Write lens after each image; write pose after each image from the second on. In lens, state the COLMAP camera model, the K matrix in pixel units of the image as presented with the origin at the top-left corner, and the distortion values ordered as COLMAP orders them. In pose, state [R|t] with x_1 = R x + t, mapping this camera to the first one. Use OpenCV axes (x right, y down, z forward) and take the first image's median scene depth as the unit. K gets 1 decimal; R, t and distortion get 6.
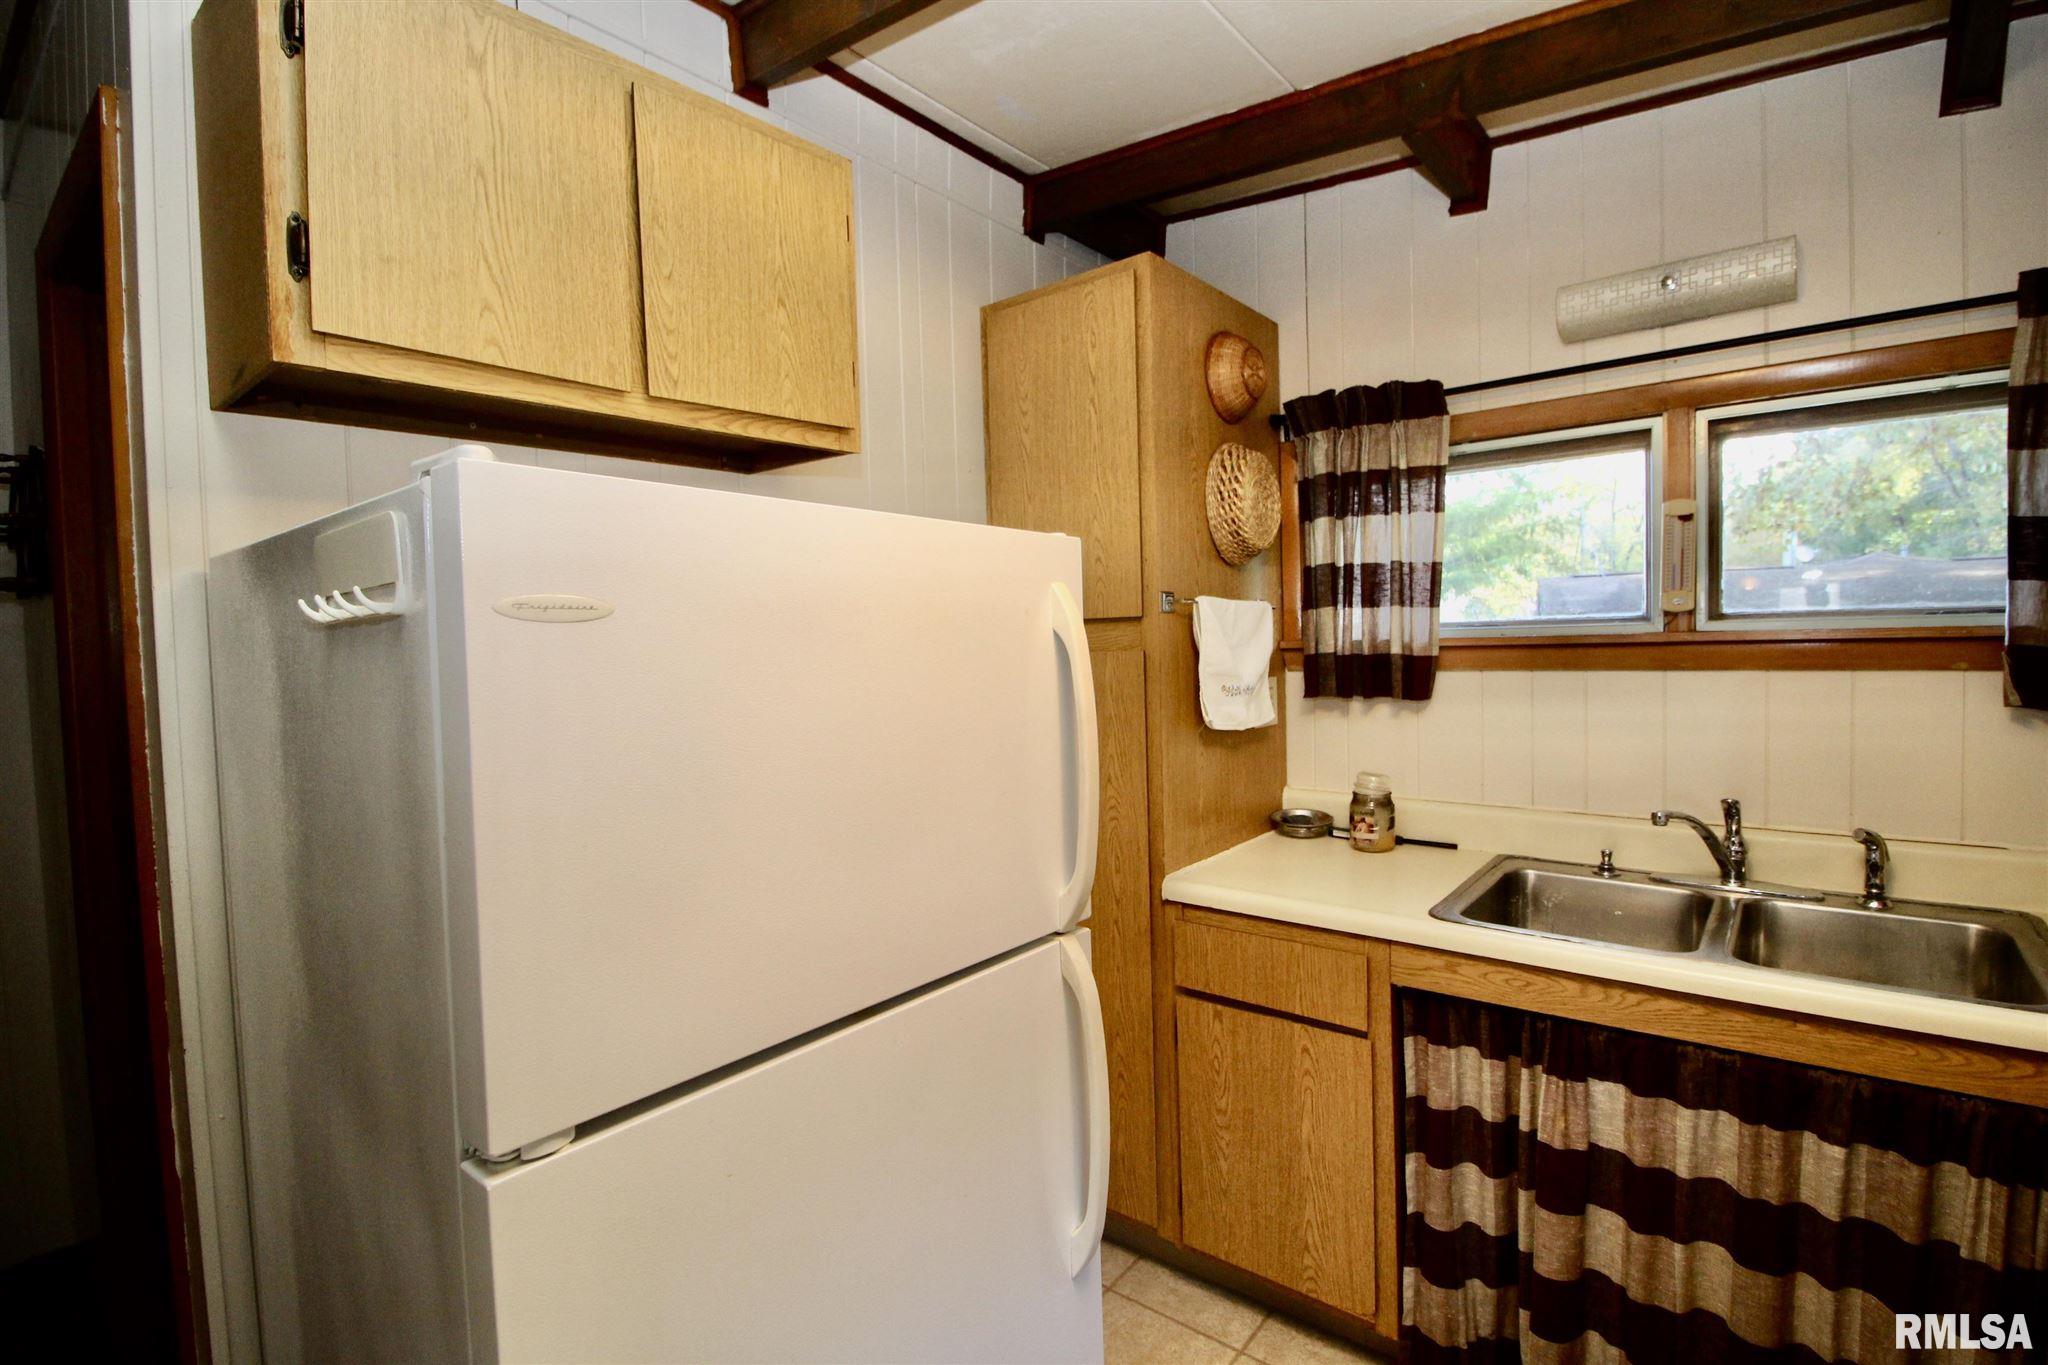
lens RADIAL K [[948.1, 0, 1023.2], [0, 948.1, 678.8], [0, 0, 1]] dist [0.001744, -0.012536]
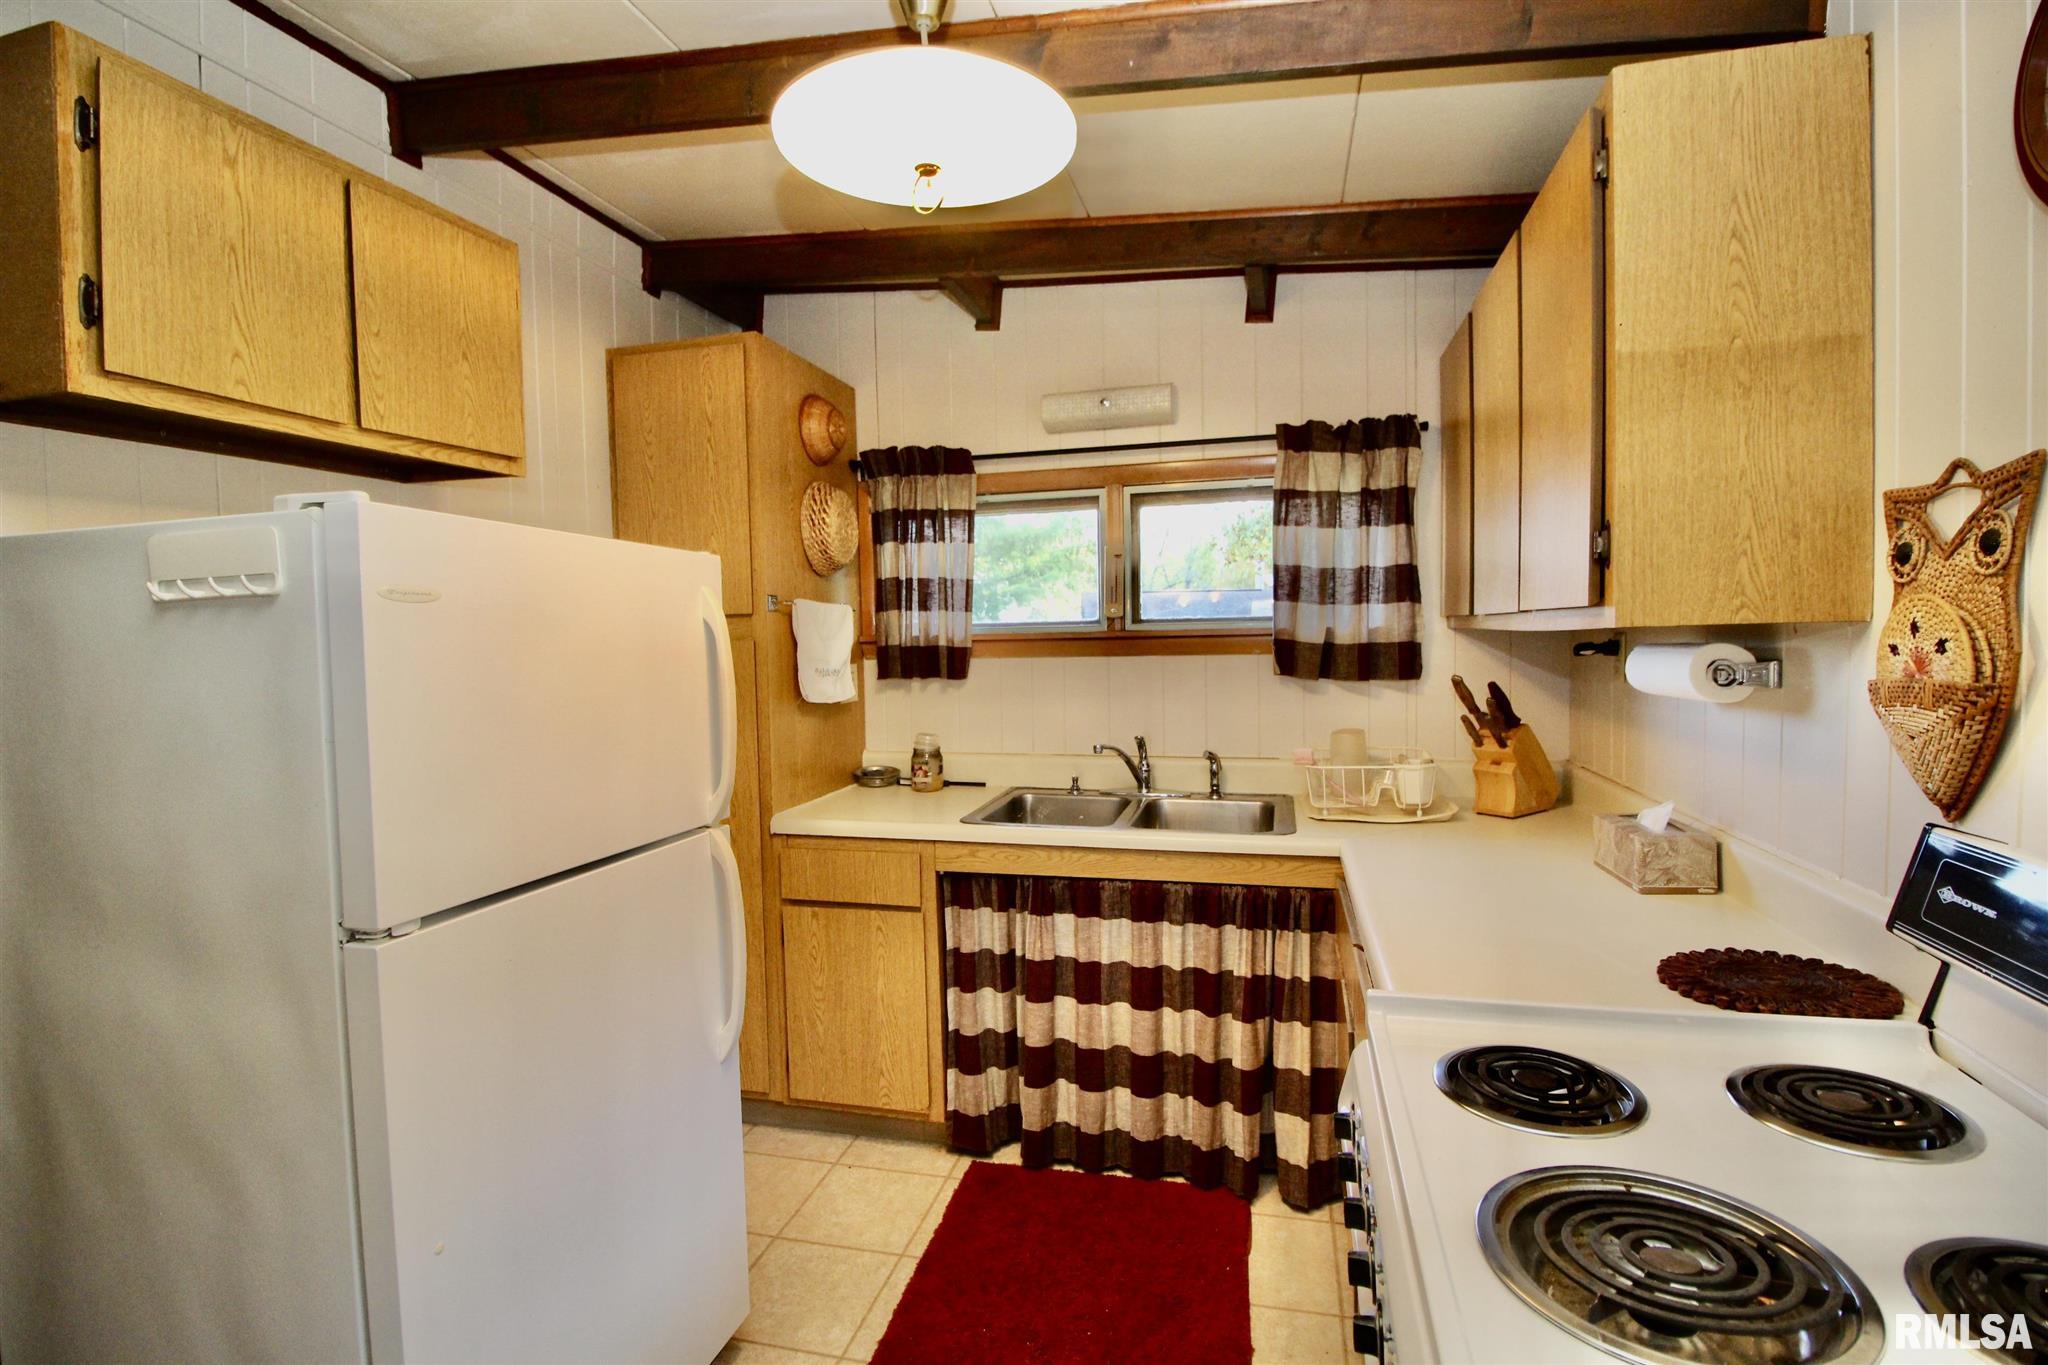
lens RADIAL K [[948.1, 0, 1023.2], [0, 948.1, 678.8], [0, 0, 1]] dist [0.001744, -0.012536]
pose [[0.908960, -0.008635, 0.416794, -0.084762], [0.011462, 0.999925, -0.004282, 0.035030], [-0.416726, 0.008669, 0.908991, -0.349631]]
